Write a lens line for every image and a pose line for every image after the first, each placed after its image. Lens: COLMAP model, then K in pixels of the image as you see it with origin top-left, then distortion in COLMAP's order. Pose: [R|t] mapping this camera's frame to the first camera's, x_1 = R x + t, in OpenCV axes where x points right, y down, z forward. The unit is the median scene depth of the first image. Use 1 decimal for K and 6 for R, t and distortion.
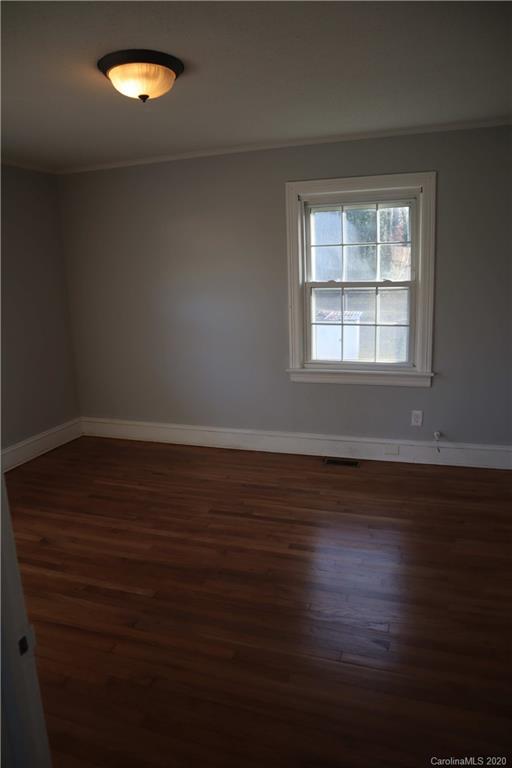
lens RADIAL K [[529.8, 0, 256.0], [0, 529.8, 384.0], [0, 0, 1]] dist [-0.132123, 0.088658]
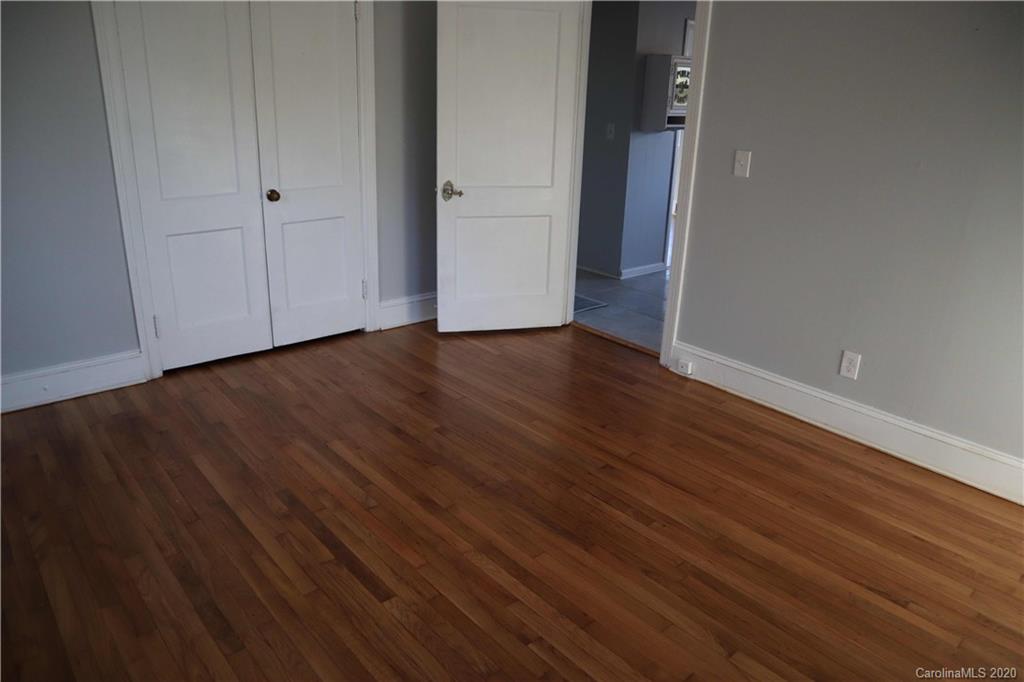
lens RADIAL K [[706.4, 0, 512.0], [0, 706.4, 341.0], [0, 0, 1]] dist [-0.132123, 0.088658]
pose [[-0.870566, -0.166998, 0.462846, -0.400921], [0.086010, 0.874517, 0.477308, -0.232831], [-0.484475, 0.455338, -0.746961, 1.198508]]
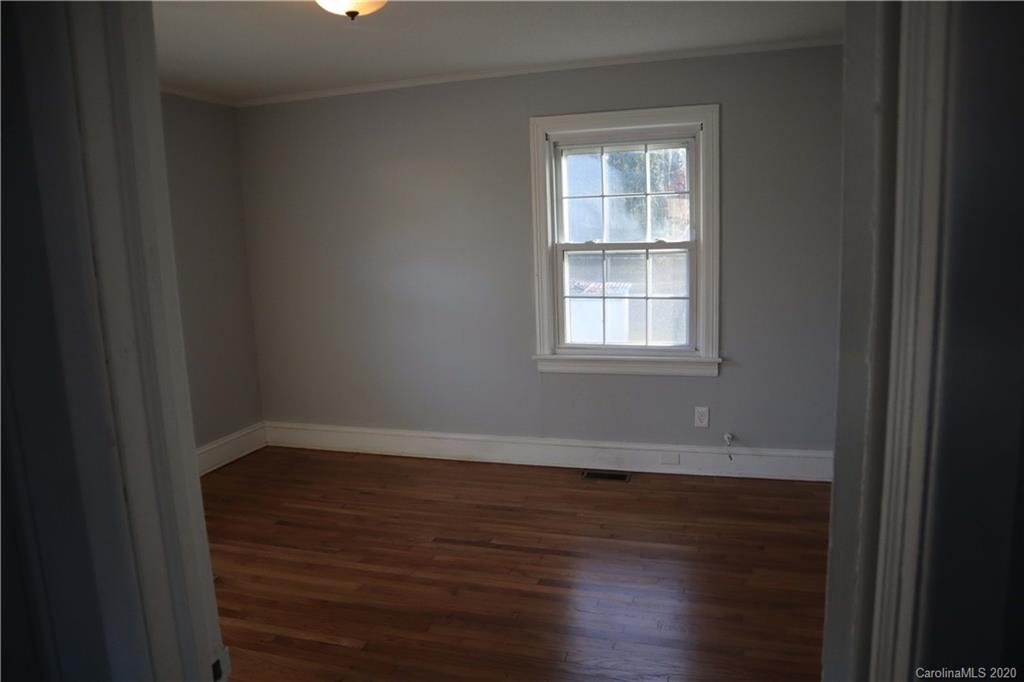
lens RADIAL K [[706.4, 0, 512.0], [0, 706.4, 341.0], [0, 0, 1]] dist [-0.132123, 0.088658]
pose [[0.999604, -0.007584, 0.027091, -0.000827], [0.009135, 0.998298, -0.057598, 0.010861], [-0.026608, 0.057823, 0.997972, -0.035017]]
